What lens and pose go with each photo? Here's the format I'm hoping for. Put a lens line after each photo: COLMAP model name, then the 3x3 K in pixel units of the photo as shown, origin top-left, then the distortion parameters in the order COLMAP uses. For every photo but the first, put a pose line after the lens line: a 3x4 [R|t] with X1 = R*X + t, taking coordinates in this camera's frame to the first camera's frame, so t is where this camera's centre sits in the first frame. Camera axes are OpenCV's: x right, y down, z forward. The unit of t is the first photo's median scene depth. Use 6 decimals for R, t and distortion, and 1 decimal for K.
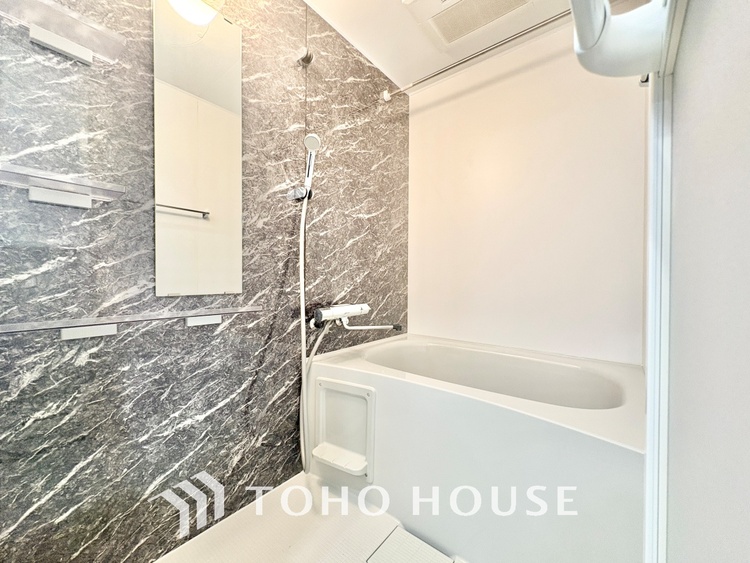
lens RADIAL K [[300.9, 0, 375.1], [0, 300.9, 285.1], [0, 0, 1]] dist [-0.003239, 0.001032]
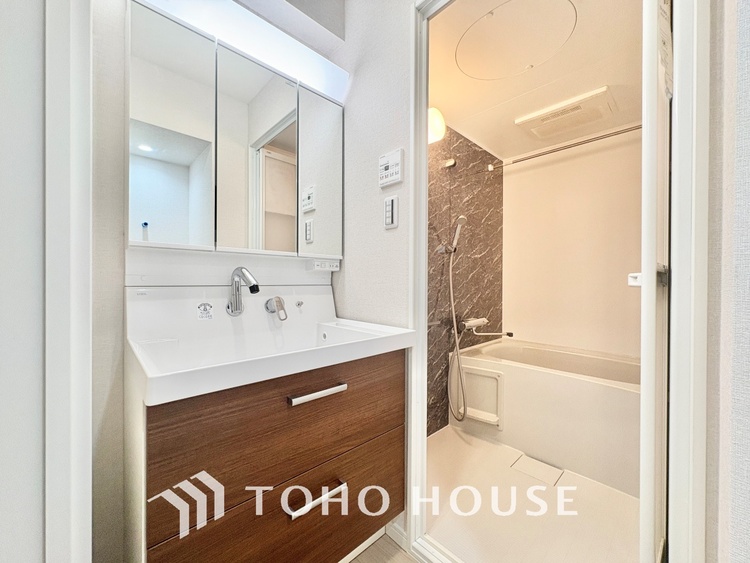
lens RADIAL K [[300.9, 0, 378.0], [0, 300.9, 283.2], [0, 0, 1]] dist [-0.003239, 0.001032]
pose [[0.990739, 0.002057, -0.135763, -0.373216], [-0.003681, 0.999925, -0.011716, -0.095417], [0.135728, 0.012107, 0.990672, -0.582935]]
